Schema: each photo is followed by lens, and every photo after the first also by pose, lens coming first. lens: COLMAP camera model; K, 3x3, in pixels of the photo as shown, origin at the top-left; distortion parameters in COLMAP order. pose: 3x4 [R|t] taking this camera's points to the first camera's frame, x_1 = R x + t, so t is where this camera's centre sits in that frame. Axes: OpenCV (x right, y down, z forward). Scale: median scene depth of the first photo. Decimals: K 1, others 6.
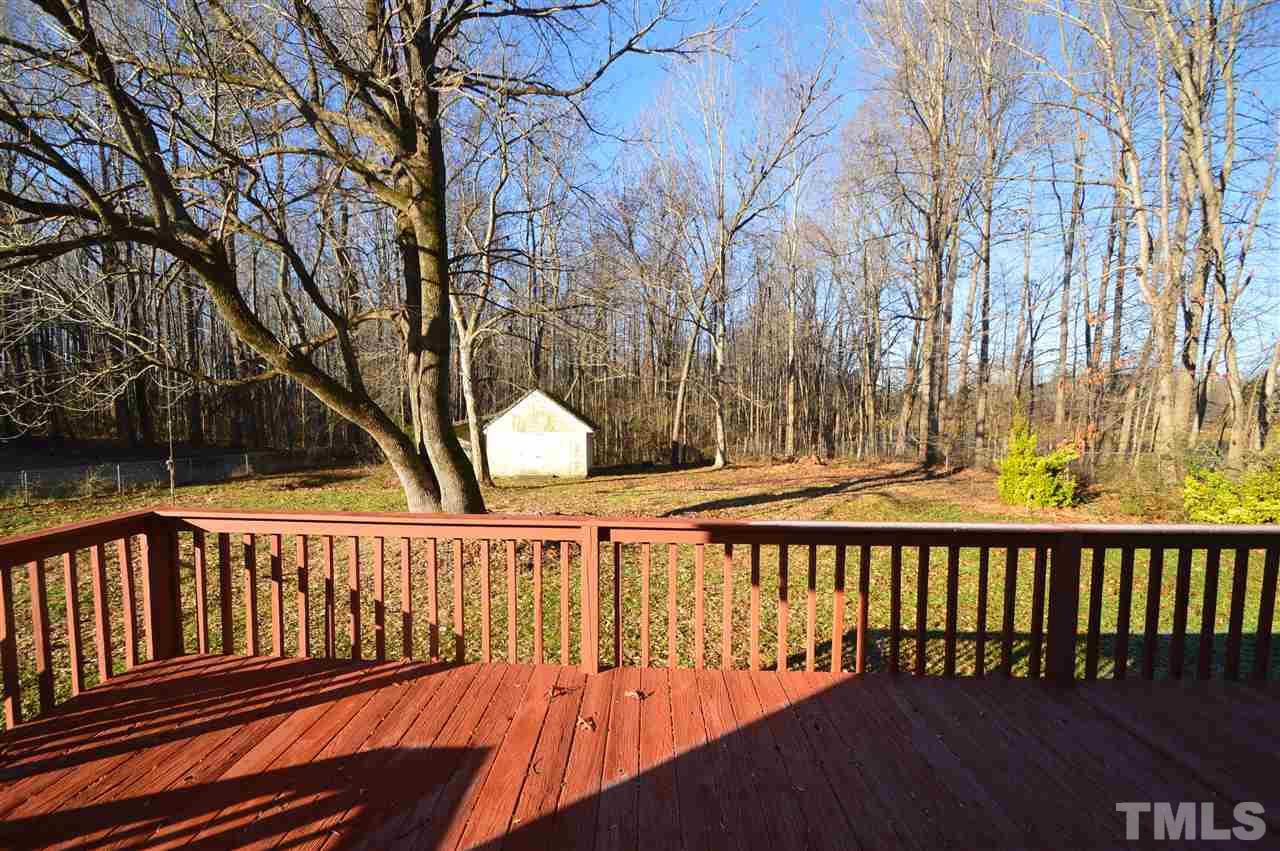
lens RADIAL K [[572.1, 0, 623.0], [0, 572.1, 441.4], [0, 0, 1]] dist [0.001597, -0.004921]
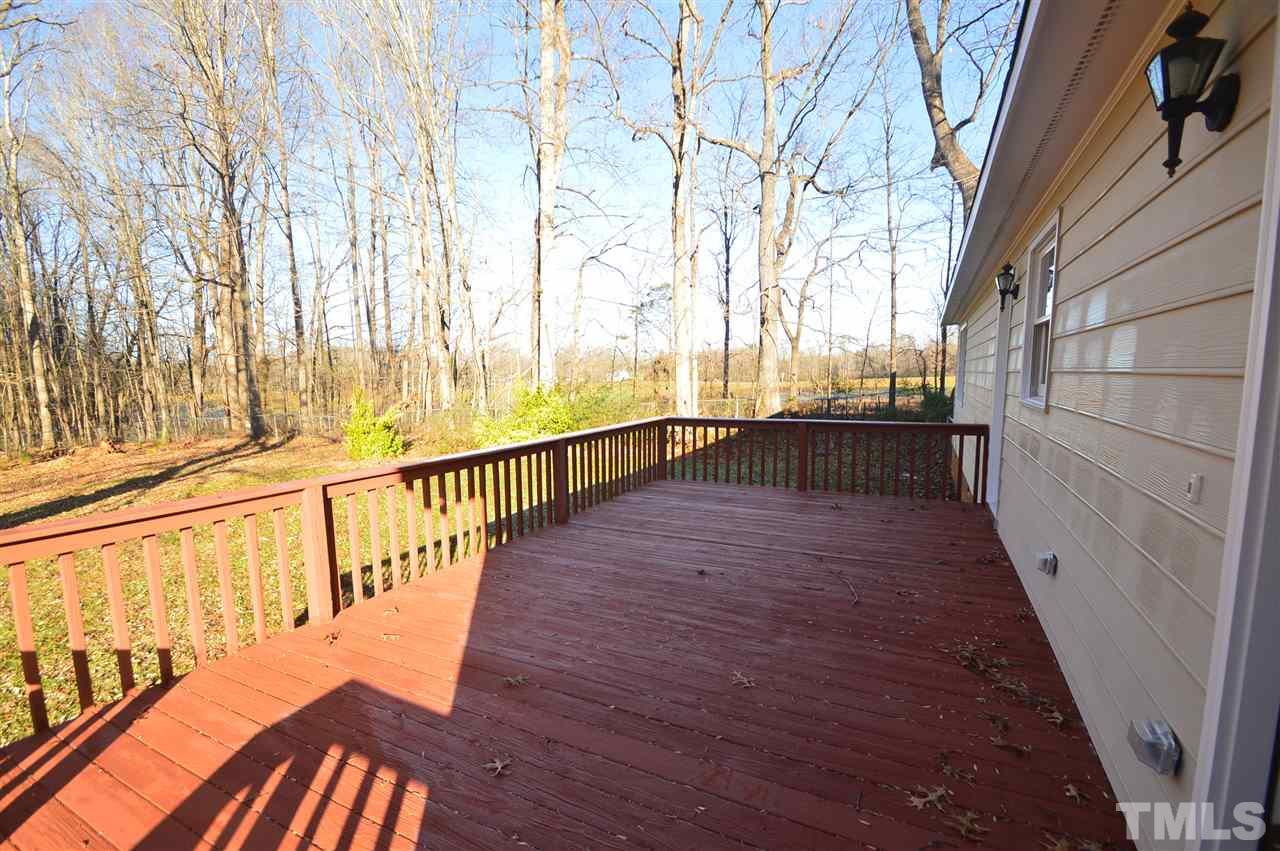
lens RADIAL K [[572.1, 0, 623.0], [0, 572.1, 441.4], [0, 0, 1]] dist [0.001597, -0.004921]
pose [[0.427264, -0.116092, 0.896643, -0.136509], [0.071970, 0.992942, 0.094265, 0.001236], [-0.901258, 0.024256, 0.432603, 0.004394]]
